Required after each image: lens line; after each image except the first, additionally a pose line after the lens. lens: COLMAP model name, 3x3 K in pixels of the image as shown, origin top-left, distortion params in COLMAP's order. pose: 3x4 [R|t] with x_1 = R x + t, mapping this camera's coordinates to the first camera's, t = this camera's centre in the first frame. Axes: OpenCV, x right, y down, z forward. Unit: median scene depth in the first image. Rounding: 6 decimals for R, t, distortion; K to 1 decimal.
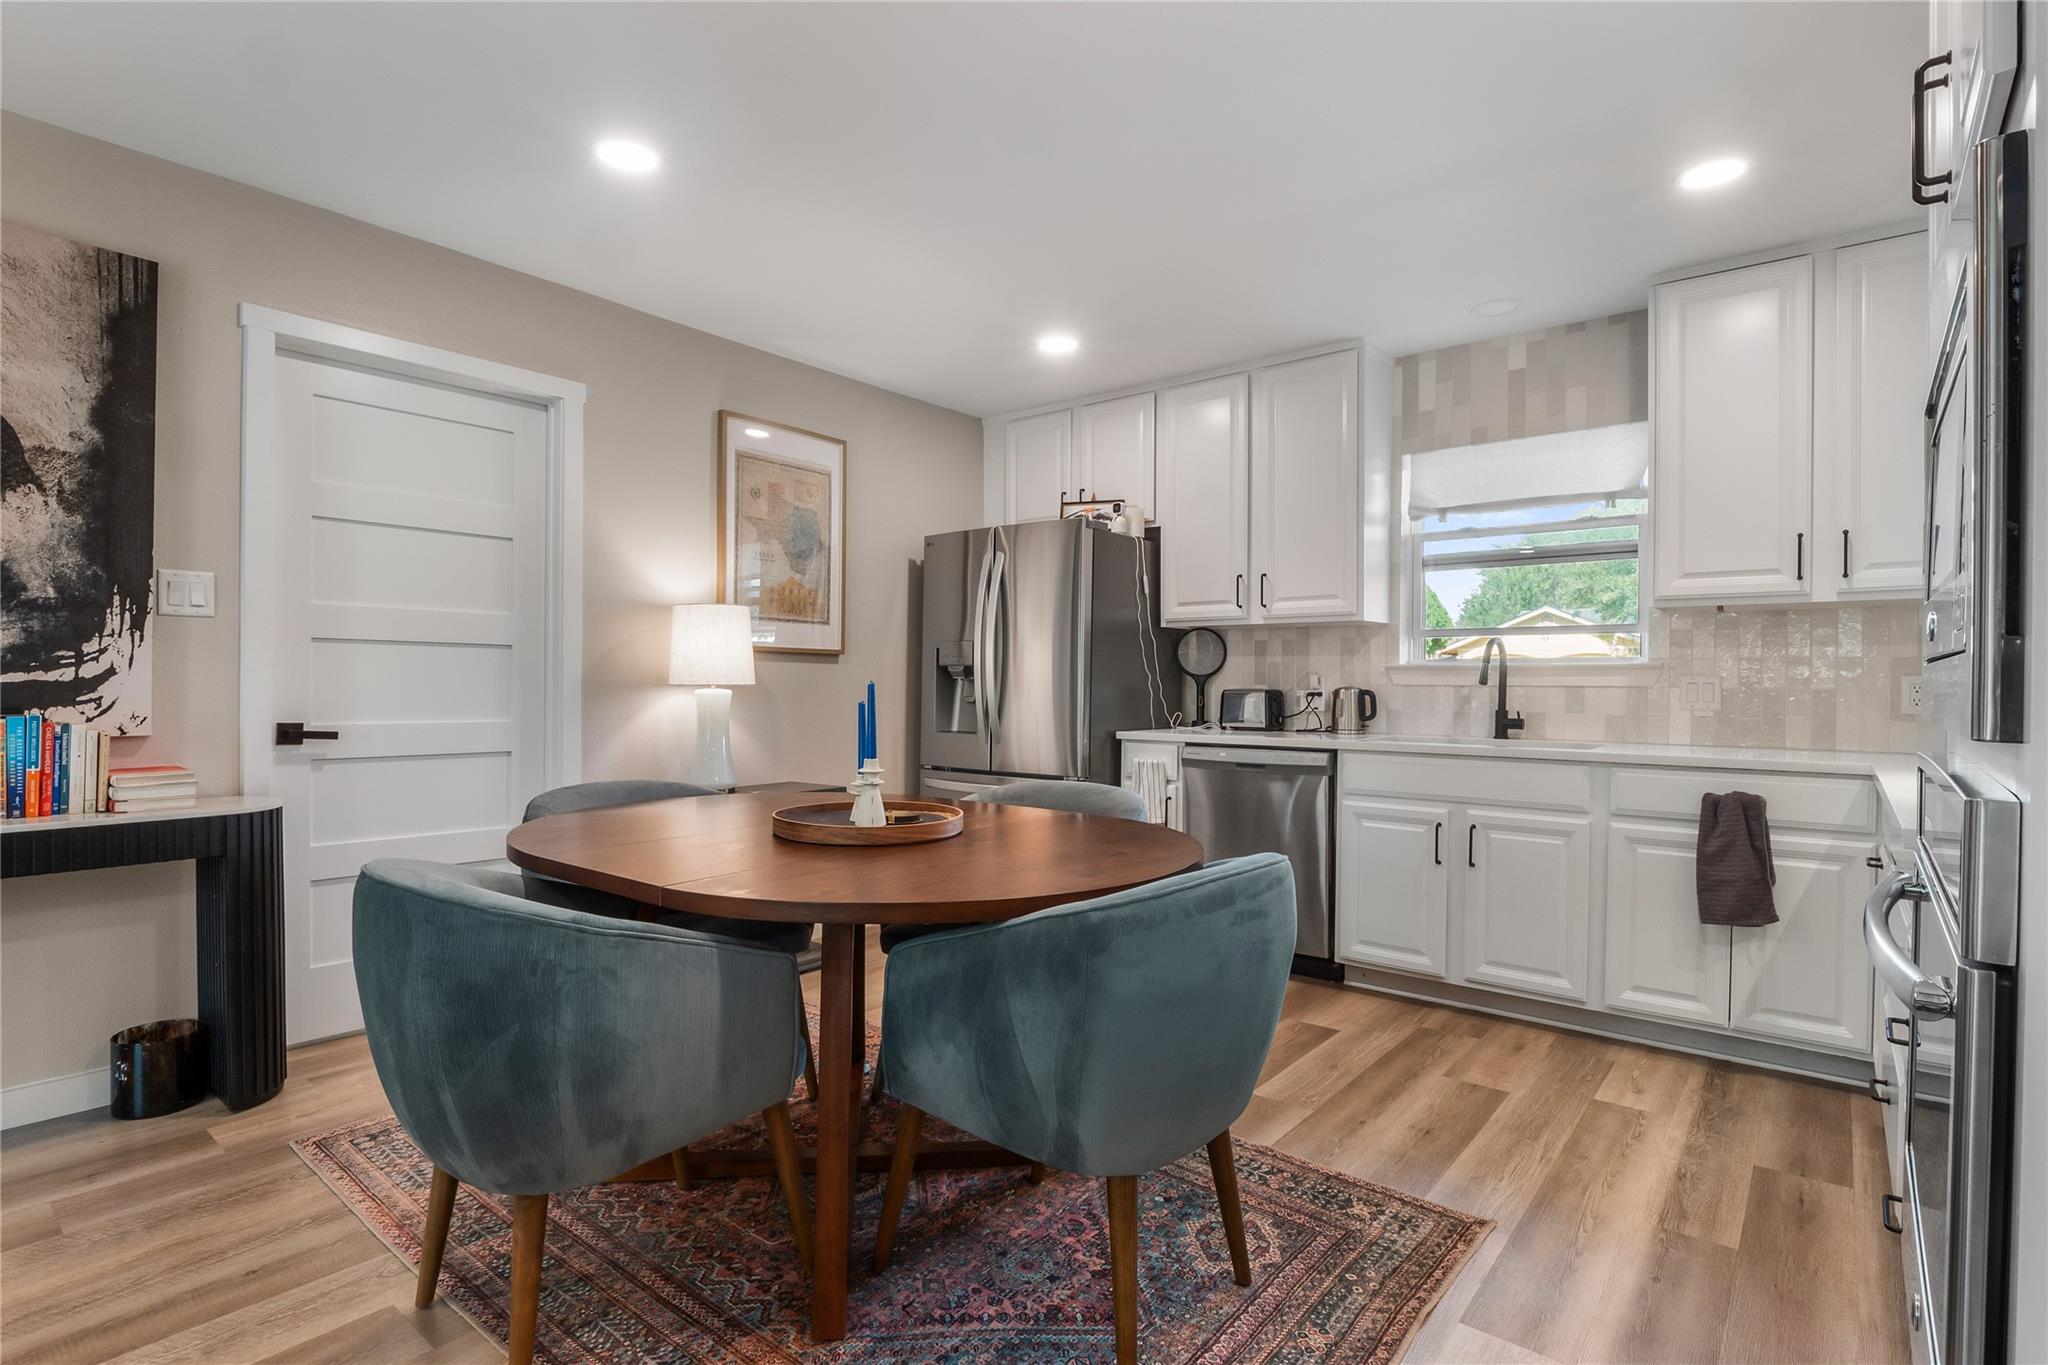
lens RADIAL K [[1012.0, 0, 1023.3], [0, 1012.0, 674.7], [0, 0, 1]] dist [-0.003094, -0.001751]
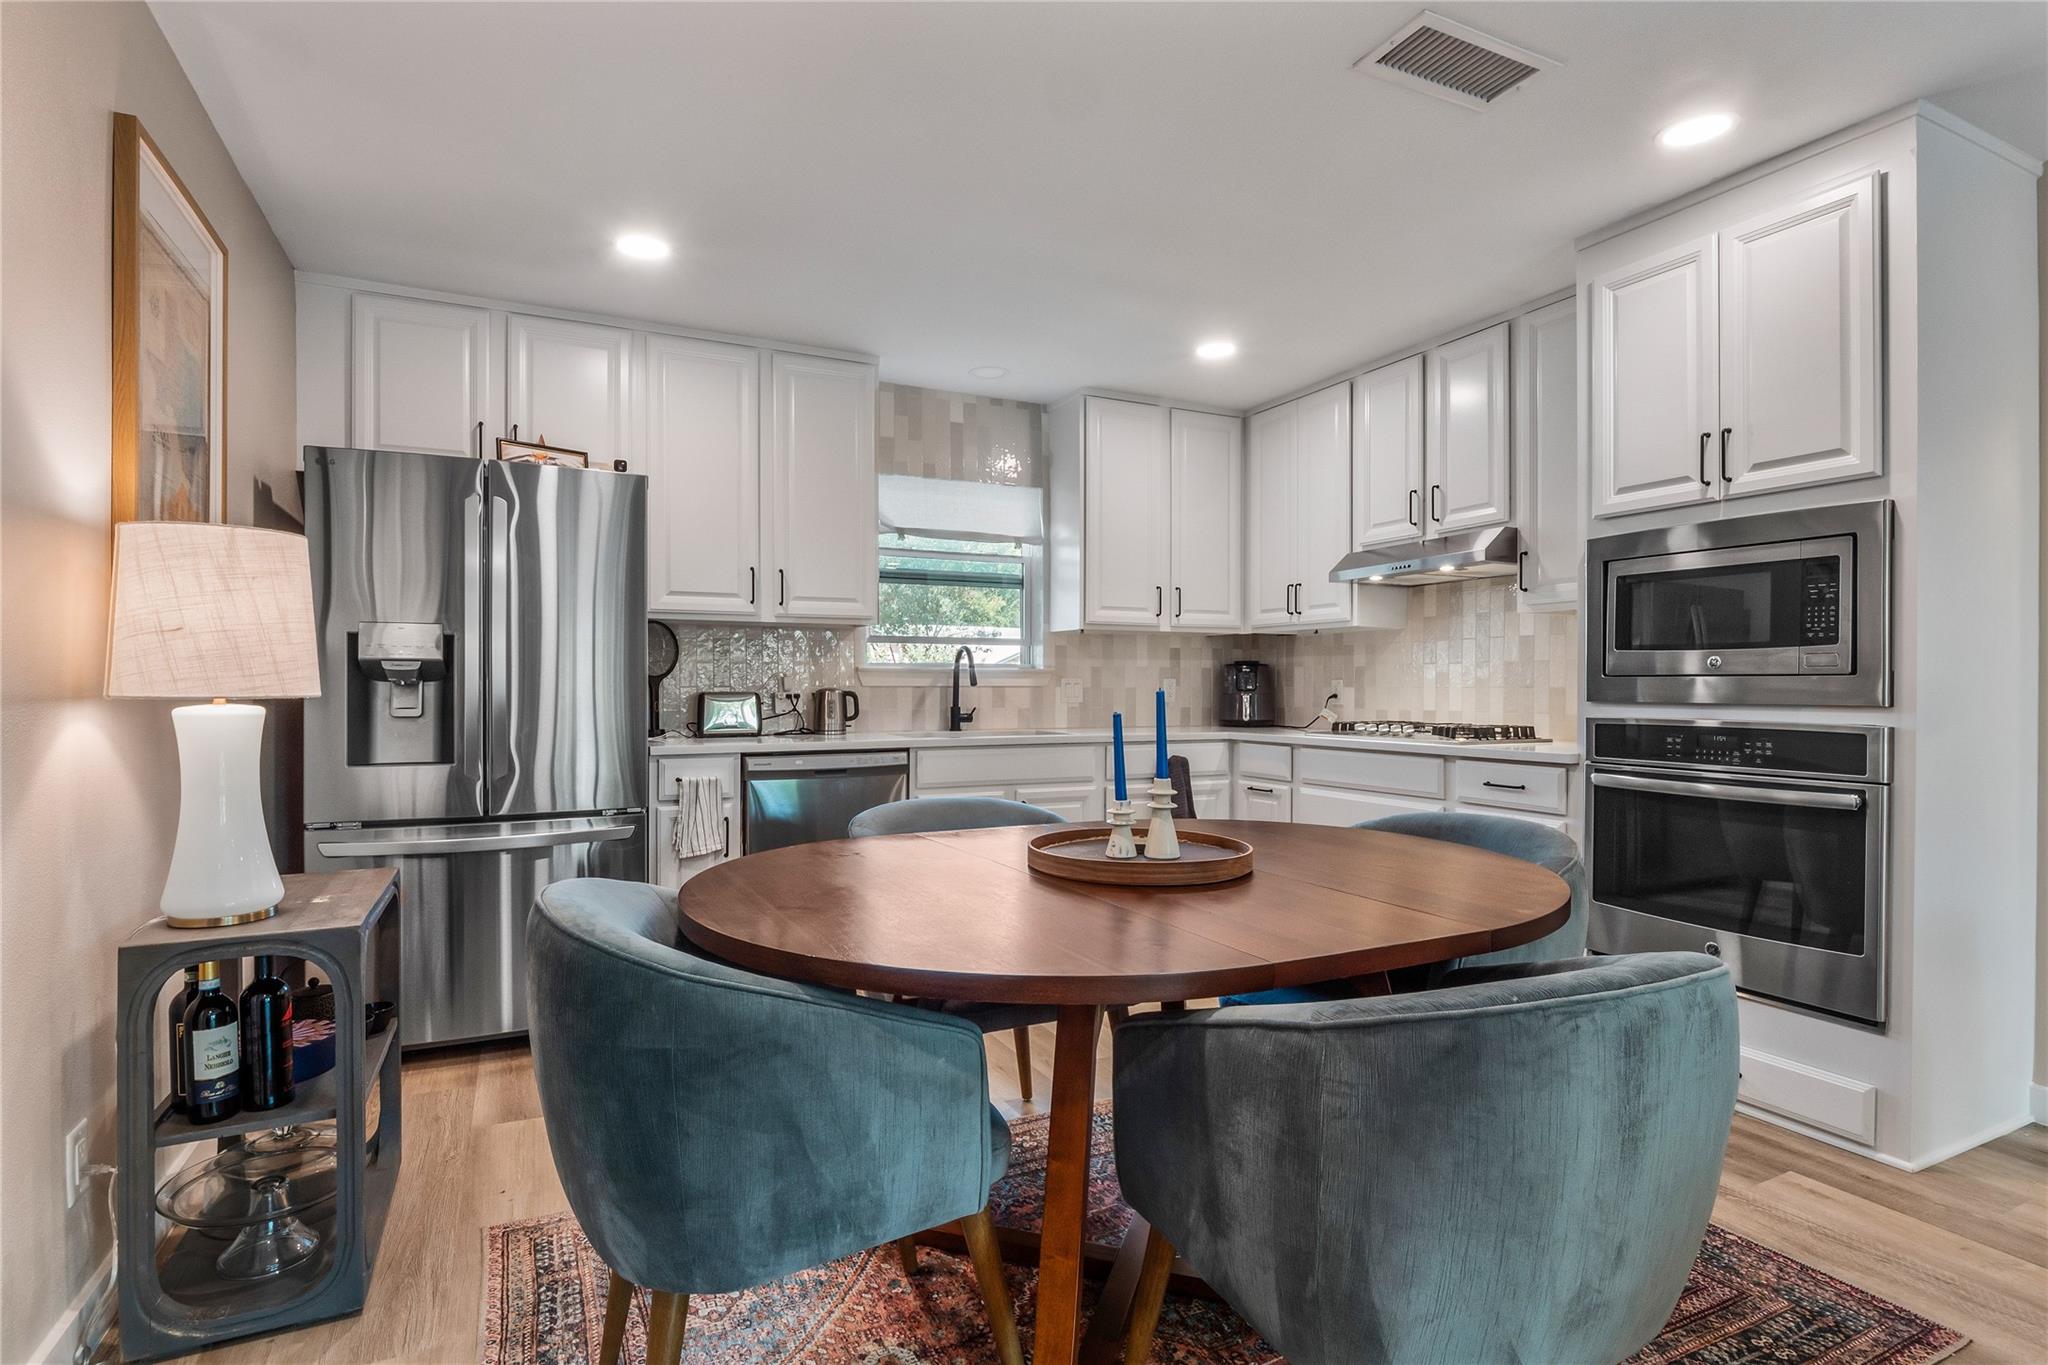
lens RADIAL K [[984.6, 0, 1024.0], [0, 984.6, 682.5], [0, 0, 1]] dist [-0.002031, -0.000293]
pose [[0.418911, -0.003842, 0.908019, -0.550141], [-0.005758, 0.999960, 0.006887, -0.002014], [-0.908009, -0.008113, 0.418872, 0.443991]]
